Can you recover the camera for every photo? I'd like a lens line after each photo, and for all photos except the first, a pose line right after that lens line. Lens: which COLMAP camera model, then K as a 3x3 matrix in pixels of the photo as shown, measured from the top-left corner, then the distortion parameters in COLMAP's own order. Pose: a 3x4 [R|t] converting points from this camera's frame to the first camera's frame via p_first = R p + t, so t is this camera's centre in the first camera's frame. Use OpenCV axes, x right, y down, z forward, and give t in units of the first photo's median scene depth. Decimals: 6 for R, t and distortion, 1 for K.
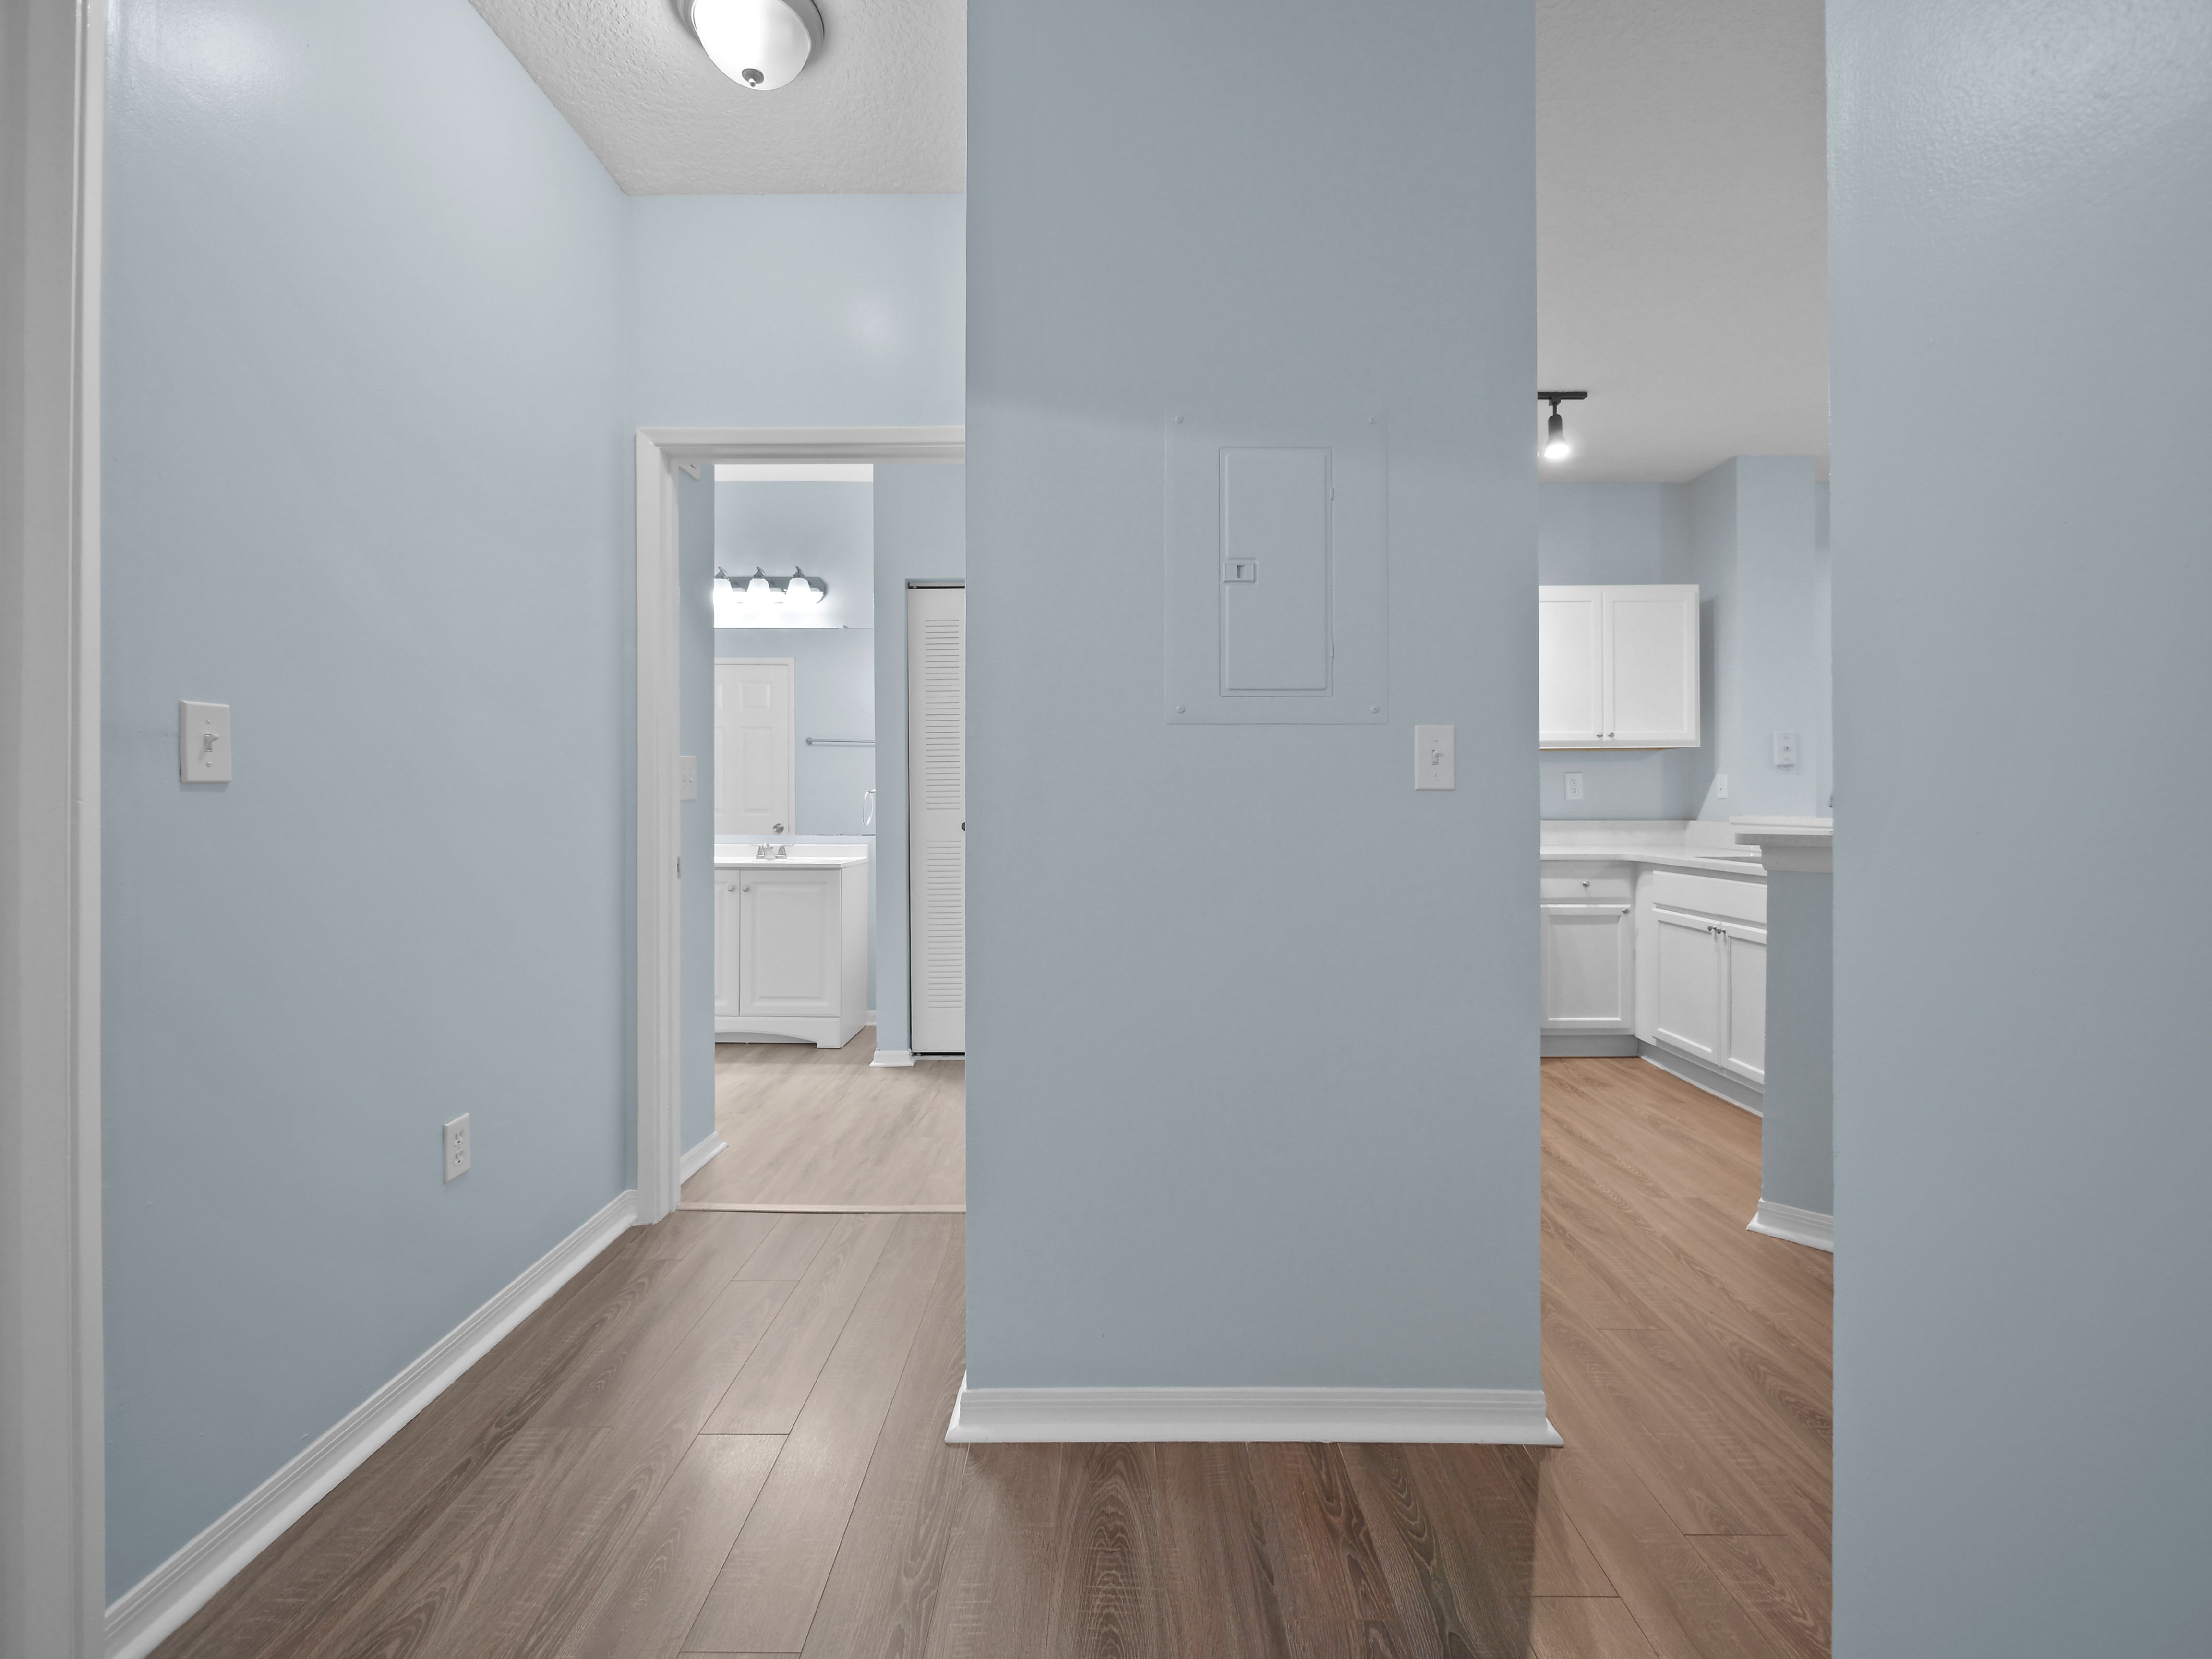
lens RADIAL K [[937.8, 0, 1115.4], [0, 937.8, 797.4], [0, 0, 1]] dist [0.000563, 0.000078]
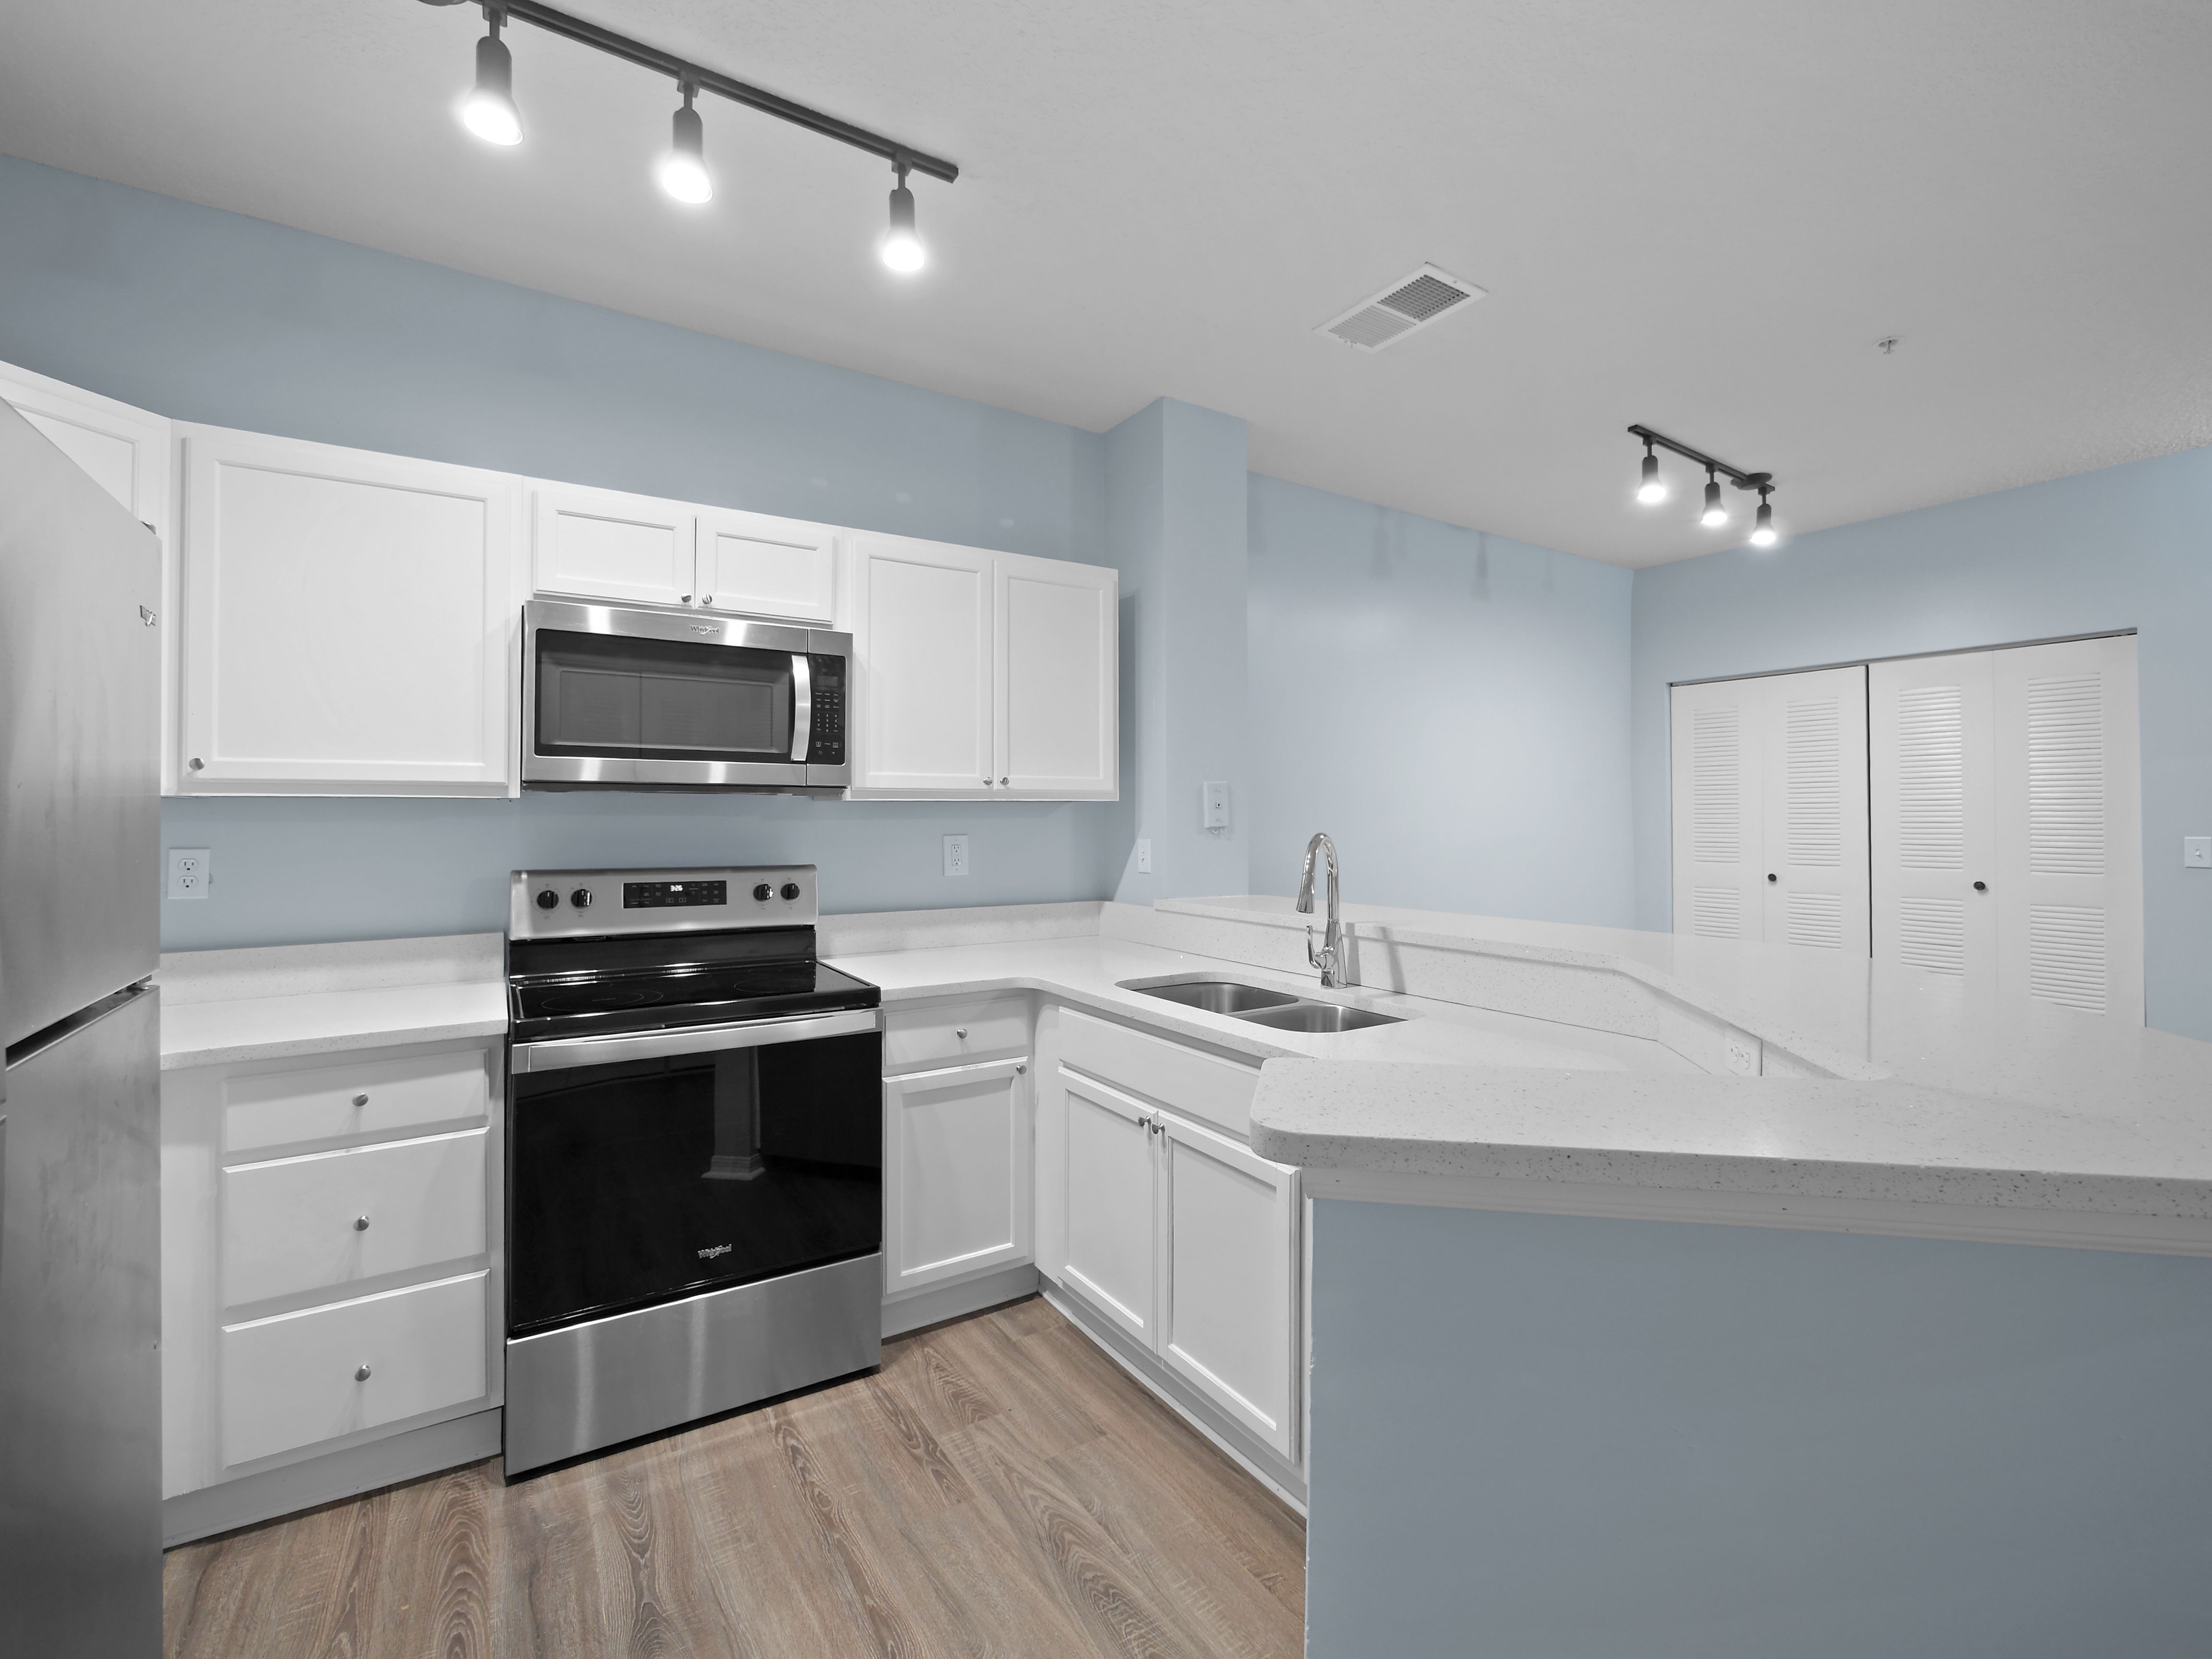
lens RADIAL K [[969.4, 0, 1110.2], [0, 969.4, 805.9], [0, 0, 1]] dist [-0.002279, -0.000093]
pose [[0.842117, 0.007882, 0.539237, 0.246574], [-0.002563, 0.999940, -0.010614, -0.045811], [-0.539289, 0.007556, 0.842087, 0.426738]]
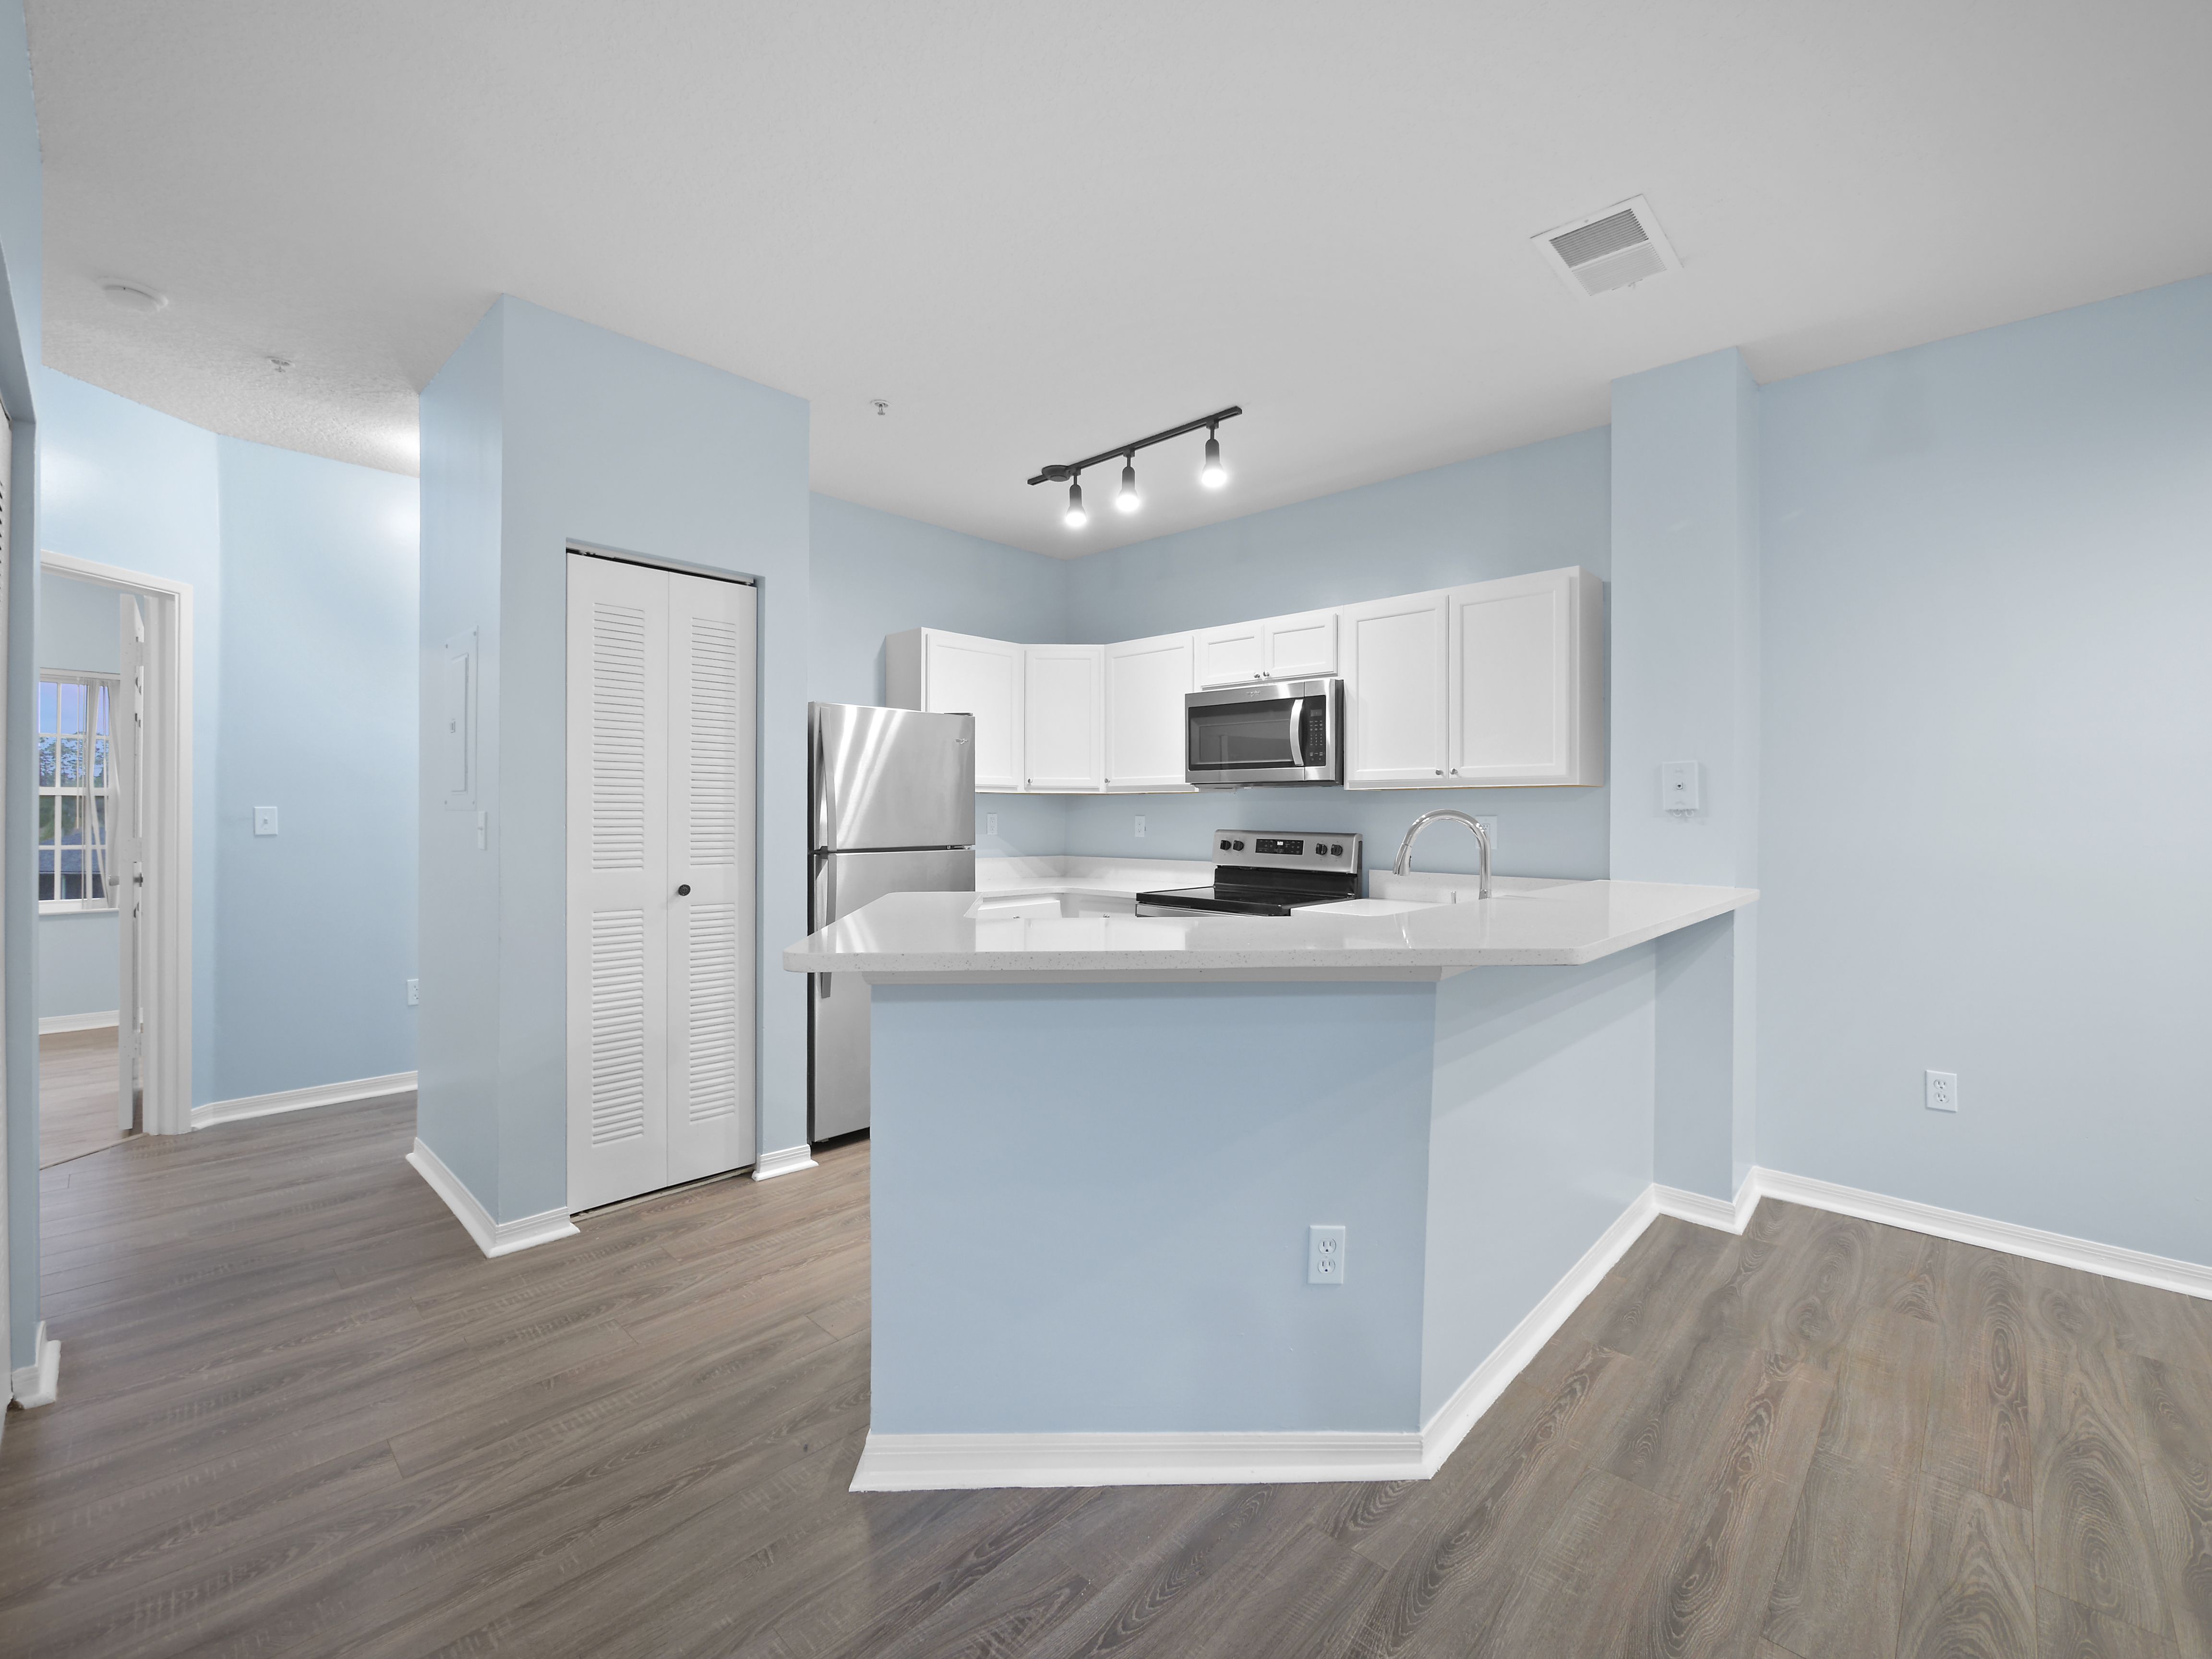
lens RADIAL K [[942.0, 0, 1106.7], [0, 942.0, 813.6], [0, 0, 1]] dist [-0.001981, -0.000085]
pose [[0.724202, 0.007737, -0.689545, 0.937221], [-0.004820, 0.999969, 0.006157, -0.036306], [0.689571, -0.001135, 0.724217, 0.222254]]
